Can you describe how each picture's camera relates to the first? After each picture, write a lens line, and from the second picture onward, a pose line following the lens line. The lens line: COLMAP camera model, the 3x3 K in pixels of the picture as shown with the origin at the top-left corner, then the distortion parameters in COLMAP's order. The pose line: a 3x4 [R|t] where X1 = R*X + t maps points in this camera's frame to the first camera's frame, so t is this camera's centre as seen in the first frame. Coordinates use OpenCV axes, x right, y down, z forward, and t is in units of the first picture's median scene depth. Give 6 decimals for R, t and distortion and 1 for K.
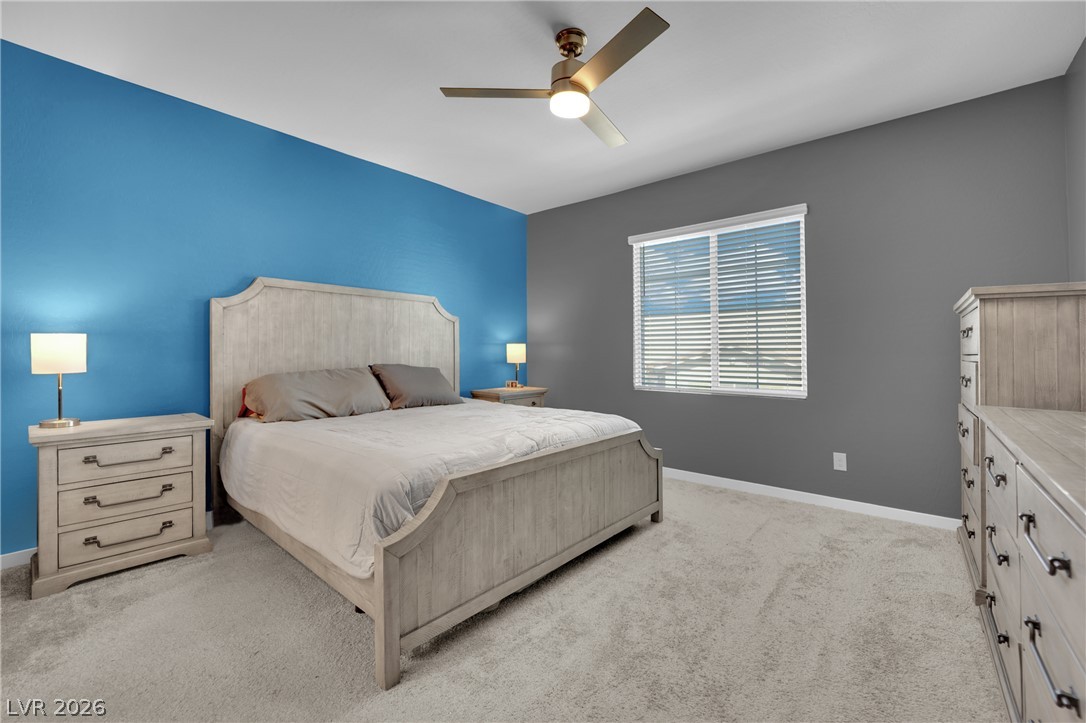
lens RADIAL K [[443.7, 0, 520.1], [0, 443.7, 373.2], [0, 0, 1]] dist [-0.055775, -0.000114]
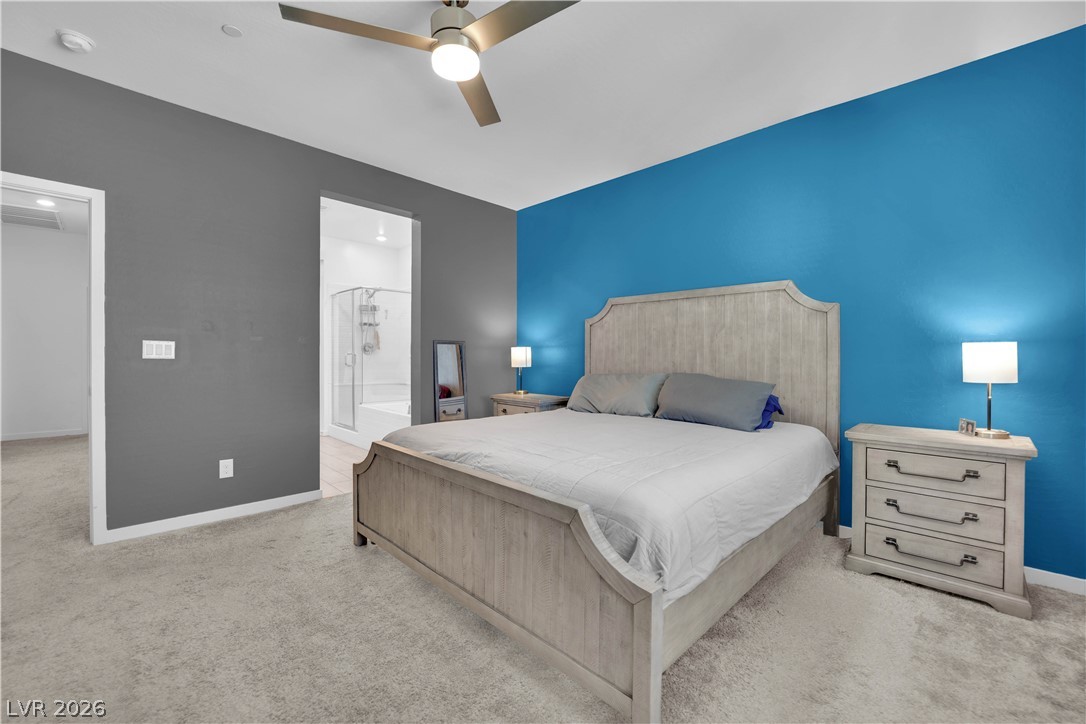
lens RADIAL K [[454.9, 0, 545.5], [0, 454.9, 358.9], [0, 0, 1]] dist [-0.018003, -0.000332]
pose [[-0.065030, 0.001661, -0.997882, 0.621211], [-0.058464, 0.998275, 0.005472, -0.034643], [0.996169, 0.058696, -0.064821, 0.766811]]
